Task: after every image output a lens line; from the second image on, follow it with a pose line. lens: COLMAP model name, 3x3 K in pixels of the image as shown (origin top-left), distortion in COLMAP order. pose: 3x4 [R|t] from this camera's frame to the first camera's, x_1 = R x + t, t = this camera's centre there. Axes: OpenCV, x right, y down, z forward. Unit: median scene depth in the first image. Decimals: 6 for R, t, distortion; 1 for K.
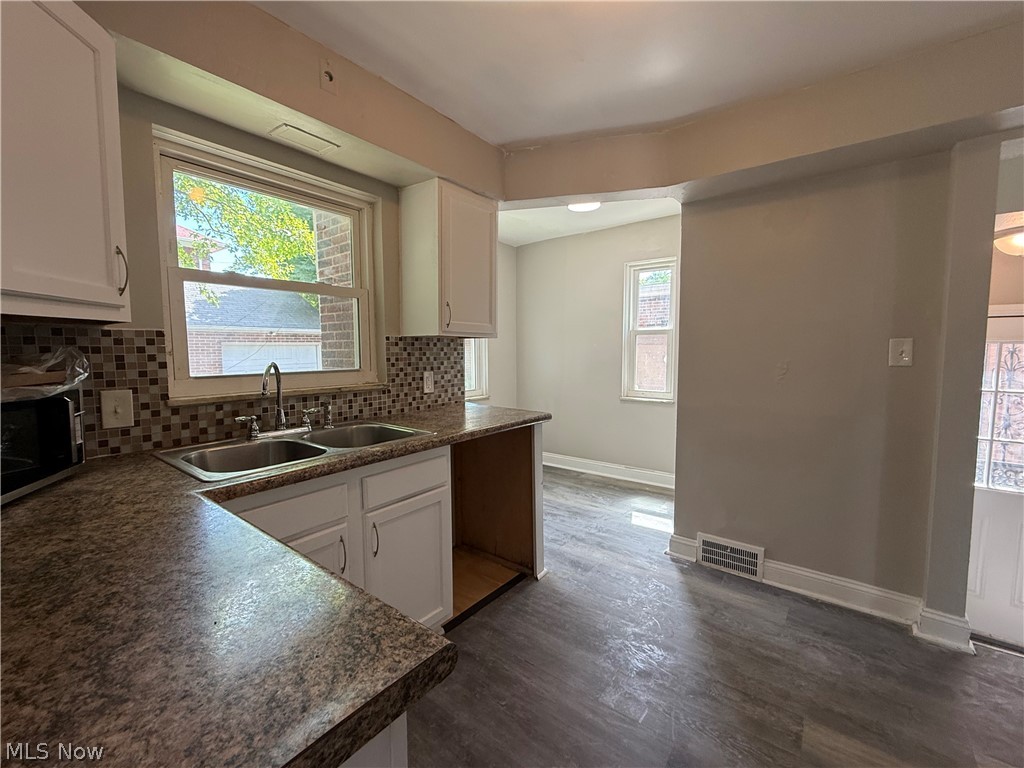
lens RADIAL K [[431.6, 0, 515.1], [0, 431.6, 378.7], [0, 0, 1]] dist [-0.000597, 0.000724]
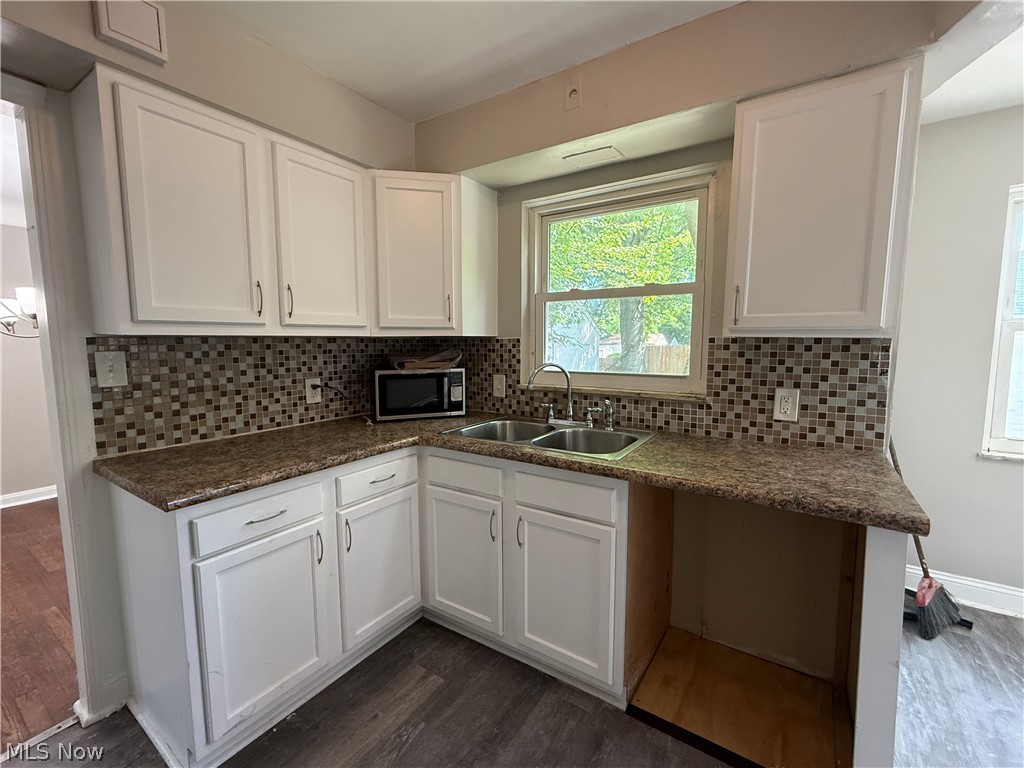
lens RADIAL K [[431.6, 0, 515.1], [0, 431.6, 384.0], [0, 0, 1]] dist [-0.000597, 0.000724]
pose [[0.071267, 0.096508, -0.992778, 0.459235], [-0.071751, 0.993226, 0.091401, -0.058562], [0.994873, 0.064719, 0.077709, 0.570961]]
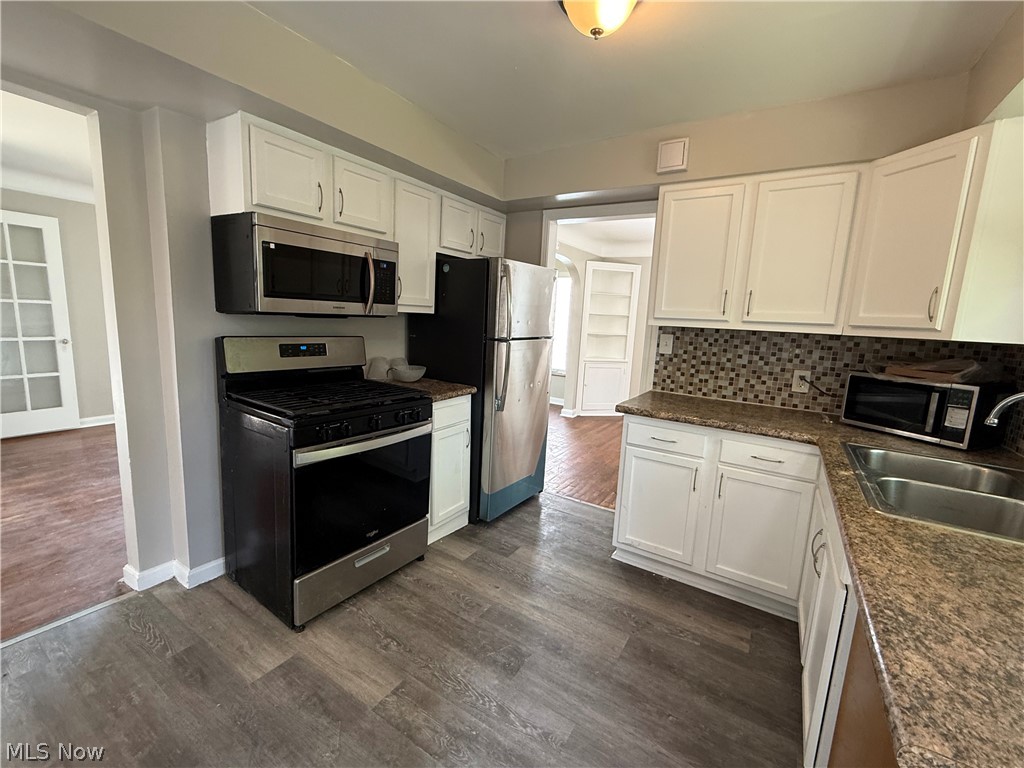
lens RADIAL K [[431.6, 0, 513.5], [0, 431.6, 384.1], [0, 0, 1]] dist [-0.000597, 0.000724]
pose [[-0.994538, -0.036827, -0.097663, 0.297161], [-0.058442, 0.971737, 0.228717, -0.117104], [0.086480, 0.233176, -0.968582, 1.148656]]
